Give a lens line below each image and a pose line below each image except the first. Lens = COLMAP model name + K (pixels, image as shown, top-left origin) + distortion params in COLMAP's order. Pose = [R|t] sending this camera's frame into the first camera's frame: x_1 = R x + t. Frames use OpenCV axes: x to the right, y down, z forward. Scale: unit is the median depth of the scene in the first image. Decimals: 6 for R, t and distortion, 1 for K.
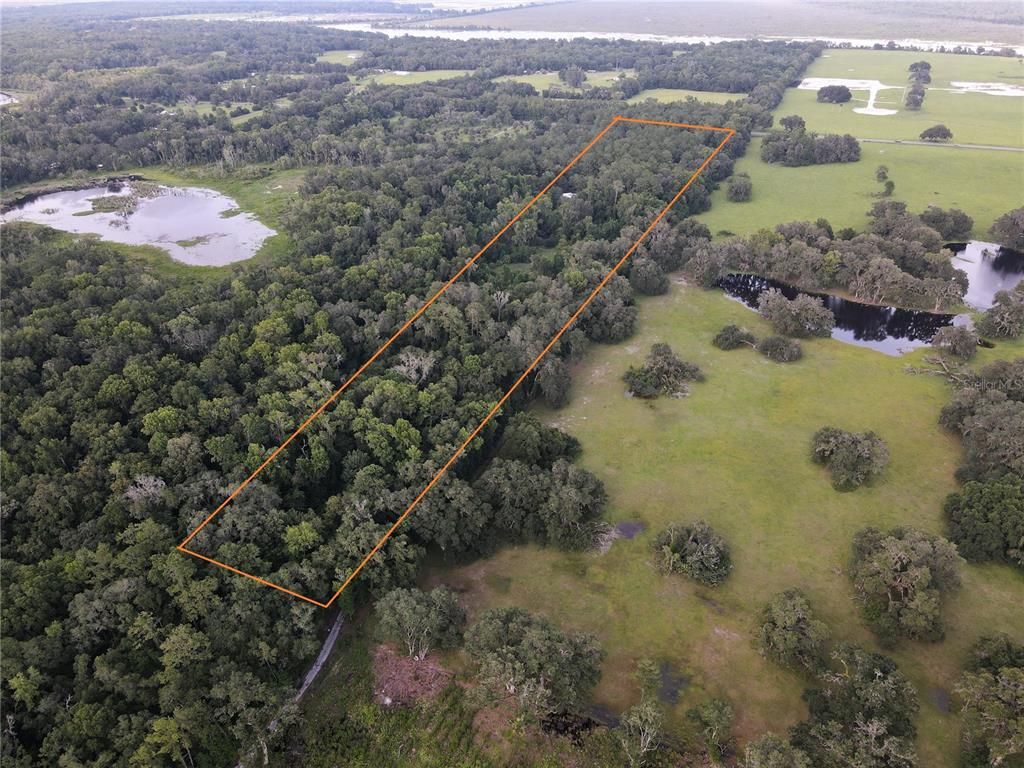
lens RADIAL K [[741.5, 0, 512.0], [0, 741.5, 384.0], [0, 0, 1]] dist [-0.015254, 0.049517]
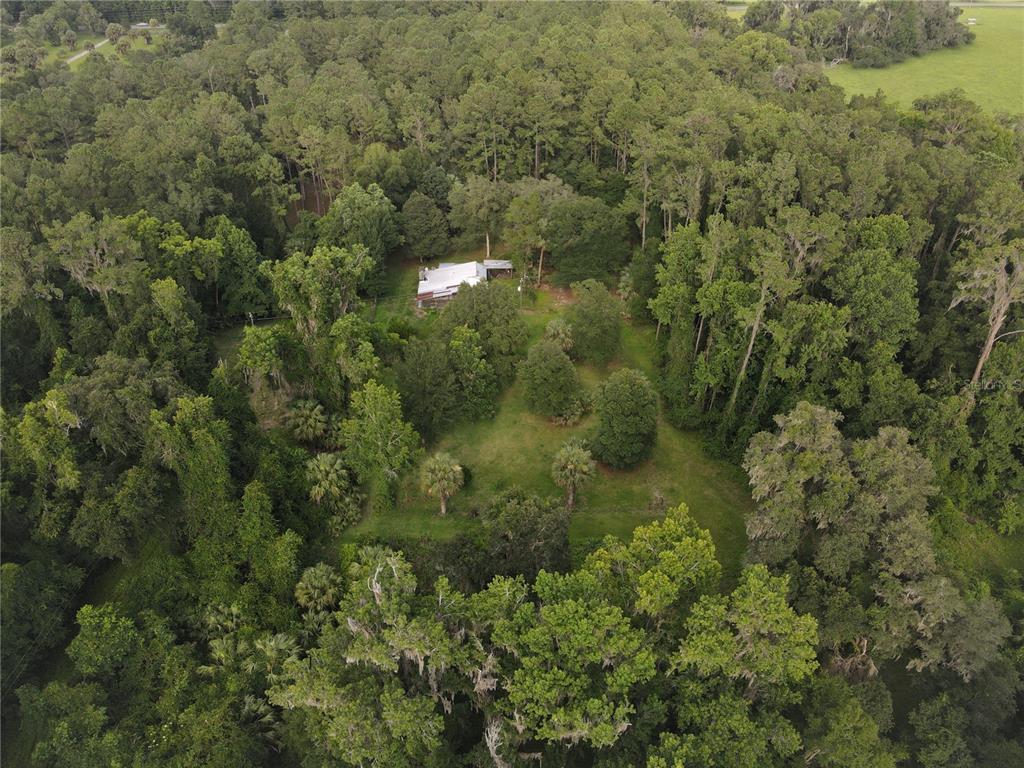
lens RADIAL K [[741.5, 0, 512.0], [0, 741.5, 384.0], [0, 0, 1]] dist [-0.015254, 0.049517]
pose [[0.888385, -0.243926, 0.388937, -0.007290], [0.210652, 0.969308, 0.126755, -0.175266], [-0.407919, -0.030676, 0.912503, 0.548639]]
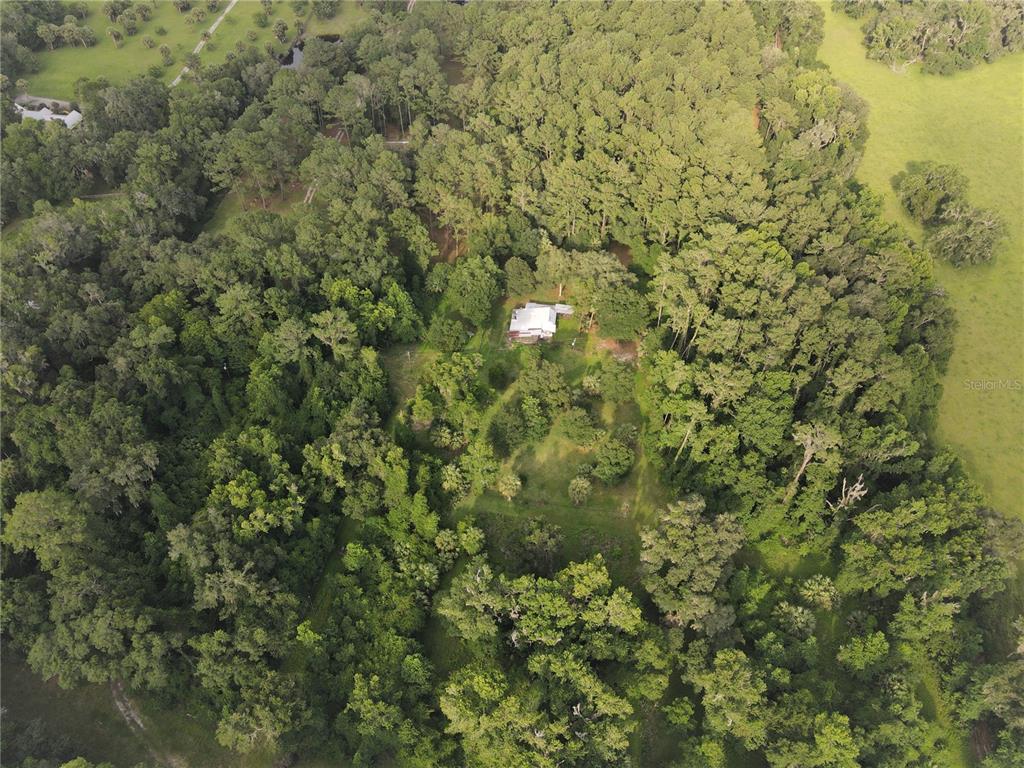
lens RADIAL K [[741.5, 0, 512.0], [0, 741.5, 384.0], [0, 0, 1]] dist [-0.015254, 0.049517]
pose [[0.948792, -0.214813, 0.231622, -0.017910], [0.130450, 0.934200, 0.332044, -0.238933], [-0.287708, -0.284826, 0.914384, 0.477284]]
